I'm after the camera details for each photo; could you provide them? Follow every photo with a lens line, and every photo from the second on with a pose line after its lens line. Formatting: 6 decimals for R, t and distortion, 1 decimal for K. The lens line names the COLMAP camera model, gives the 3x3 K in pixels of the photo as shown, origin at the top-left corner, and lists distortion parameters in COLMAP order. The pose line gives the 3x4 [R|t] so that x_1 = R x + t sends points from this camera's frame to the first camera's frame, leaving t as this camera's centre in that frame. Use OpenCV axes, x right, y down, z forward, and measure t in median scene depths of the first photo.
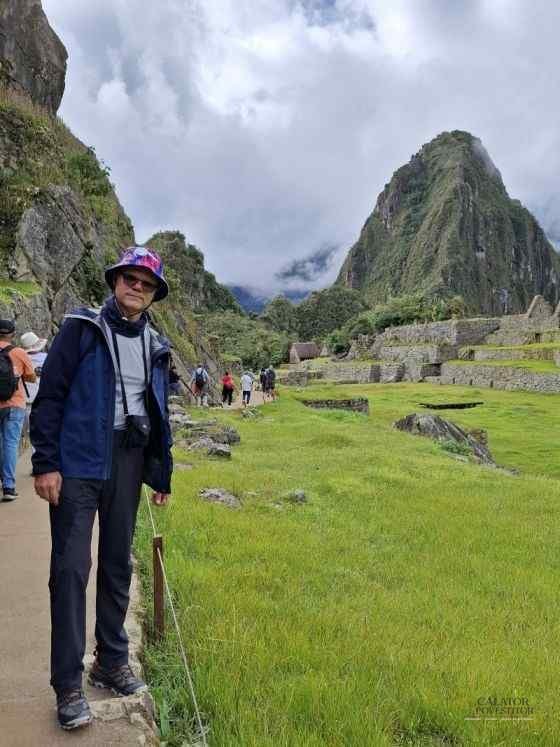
lens RADIAL K [[599.9, 0, 279.3], [0, 599.9, 386.1], [0, 0, 1]] dist [0.085357, -0.112139]
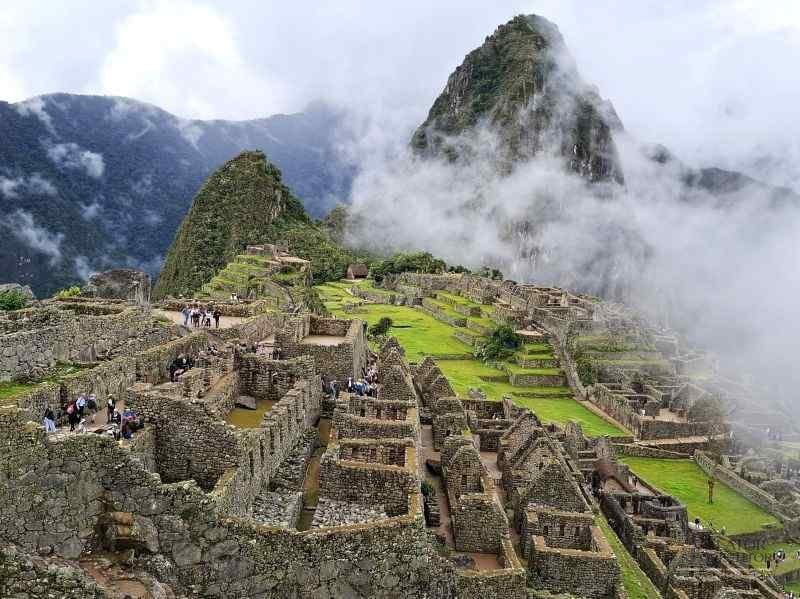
lens RADIAL K [[816.4, 0, 400.0], [0, 816.4, 299.5], [0, 0, 1]] dist [0.145620, -0.017798]
pose [[0.994612, 0.057773, 0.086075, -0.008454], [-0.063338, 0.995977, 0.063387, -0.045221], [-0.082067, -0.068497, 0.994270, -0.376412]]
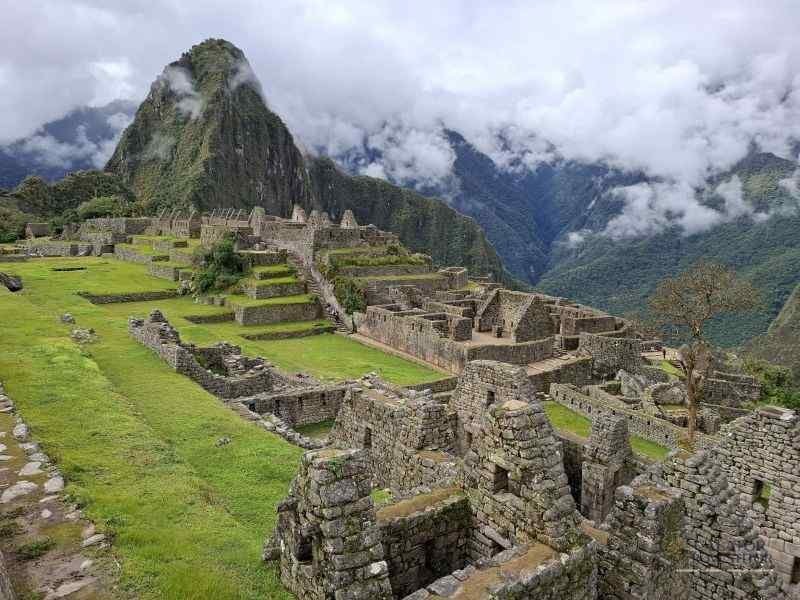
lens RADIAL K [[549.4, 0, 400.0], [0, 549.4, 300.0], [0, 0, 1]] dist [0.078778, -0.099739]
pose [[0.864726, -0.026997, 0.501518, 0.039960], [-0.011832, 0.997182, 0.074079, -0.002271], [-0.502105, -0.069992, 0.861970, -0.157061]]
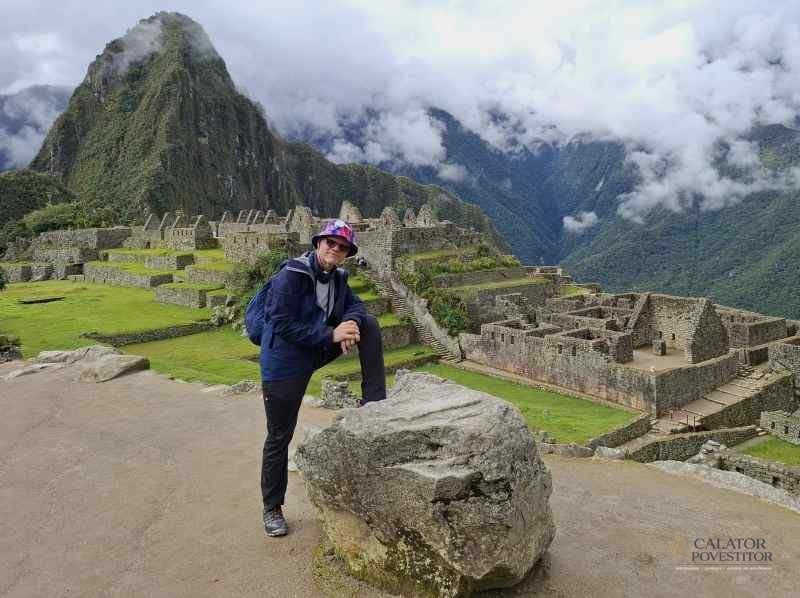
lens RADIAL K [[642.5, 0, 458.0], [0, 642.5, 238.4], [0, 0, 1]] dist [0.085357, -0.112139]
pose [[0.802119, -0.021075, 0.596792, 0.019089], [0.044693, 0.998693, -0.024802, -0.004971], [-0.595489, 0.046567, 0.802012, -0.126486]]
